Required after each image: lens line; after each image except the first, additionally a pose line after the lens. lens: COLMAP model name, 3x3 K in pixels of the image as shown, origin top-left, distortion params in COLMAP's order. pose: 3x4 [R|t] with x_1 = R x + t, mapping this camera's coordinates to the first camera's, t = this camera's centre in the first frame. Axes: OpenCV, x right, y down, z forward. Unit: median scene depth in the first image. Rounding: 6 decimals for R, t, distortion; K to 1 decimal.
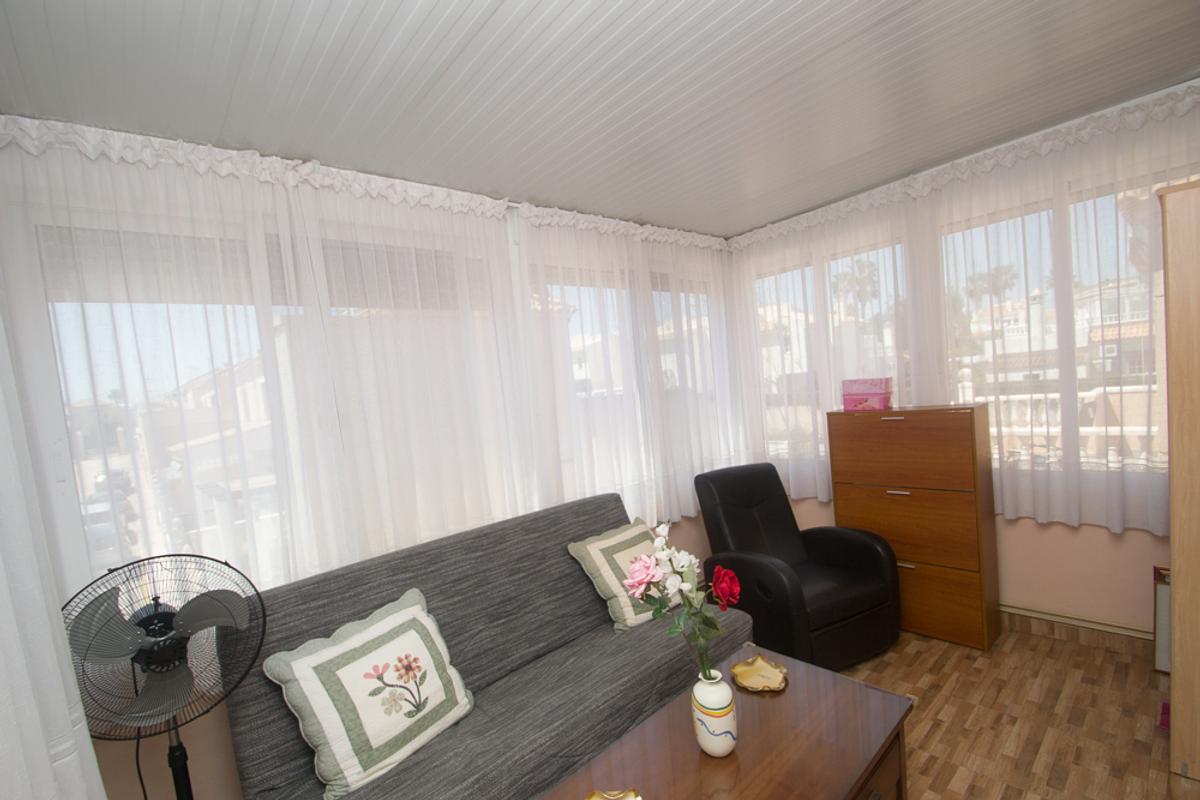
lens RADIAL K [[521.8, 0, 591.3], [0, 521.8, 422.6], [0, 0, 1]] dist [-0.001666, -0.007476]
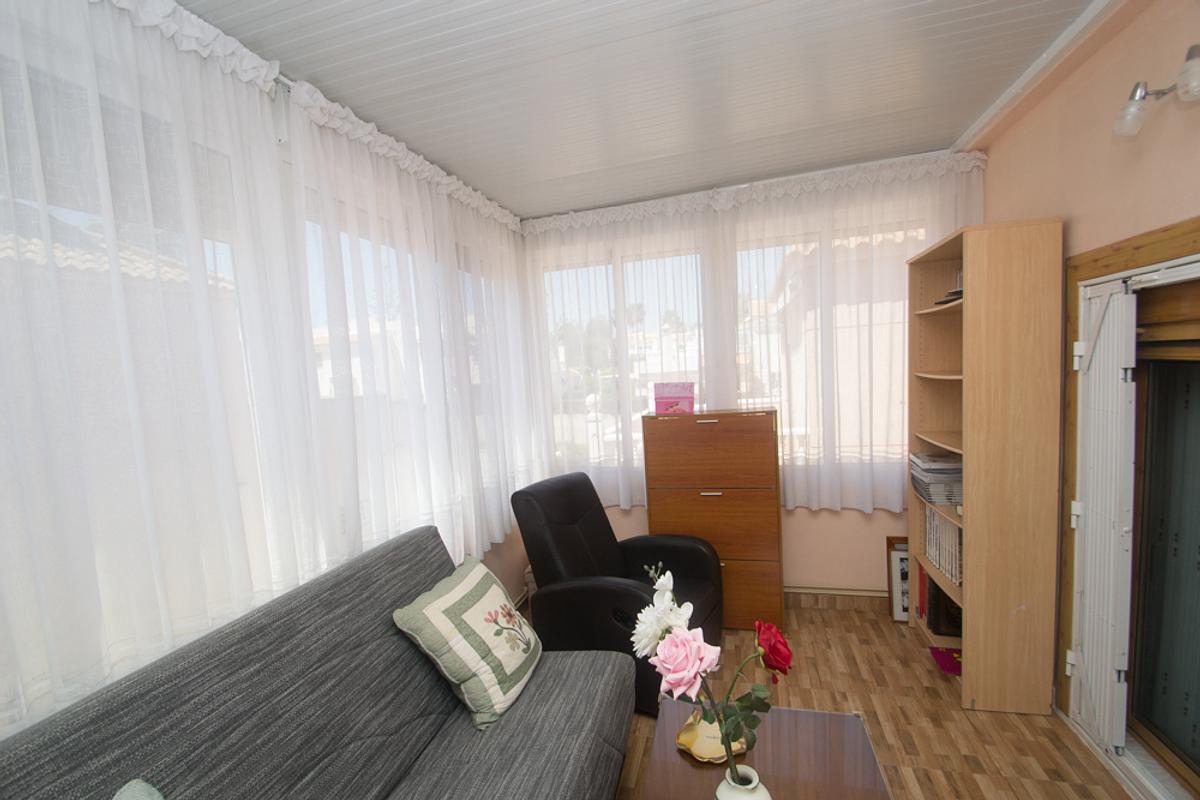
lens RADIAL K [[529.4, 0, 598.1], [0, 529.4, 421.5], [0, 0, 1]] dist [0.024071, -0.023620]
pose [[0.833340, -0.006090, 0.552727, -0.185946], [0.017013, 0.999748, -0.014634, 0.004048], [-0.552499, 0.021599, 0.833234, 0.270421]]
